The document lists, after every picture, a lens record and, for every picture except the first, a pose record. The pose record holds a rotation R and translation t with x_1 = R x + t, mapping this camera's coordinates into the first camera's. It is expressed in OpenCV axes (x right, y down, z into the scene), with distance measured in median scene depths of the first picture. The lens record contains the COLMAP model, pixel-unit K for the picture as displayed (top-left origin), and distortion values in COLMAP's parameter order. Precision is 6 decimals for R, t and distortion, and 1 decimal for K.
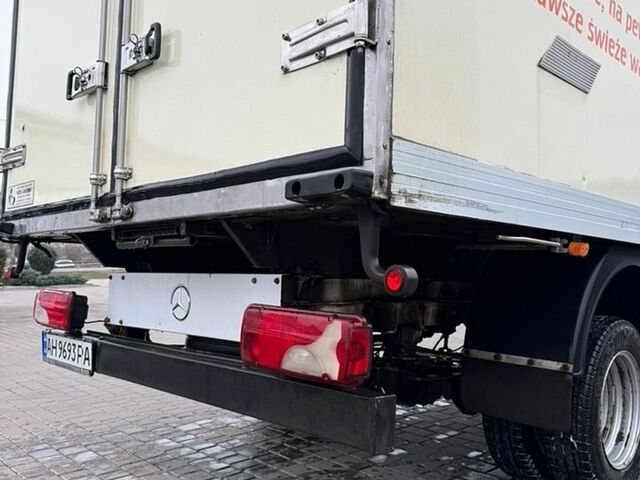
lens RADIAL K [[589.0, 0, 320.0], [0, 589.0, 240.0], [0, 0, 1]] dist [0.126201, -0.001232]
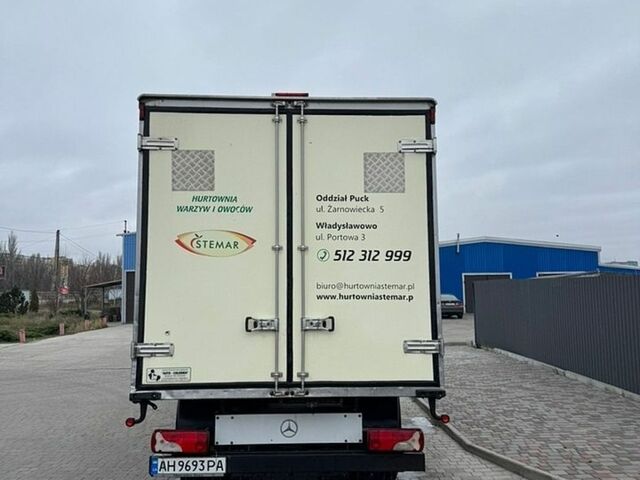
lens RADIAL K [[589.0, 0, 320.0], [0, 589.0, 240.0], [0, 0, 1]] dist [0.126201, -0.001232]
pose [[0.692967, 0.078229, 0.716713, -1.793465], [-0.025345, 0.996125, -0.084222, -0.399606], [-0.720524, 0.040198, 0.692264, -0.594780]]
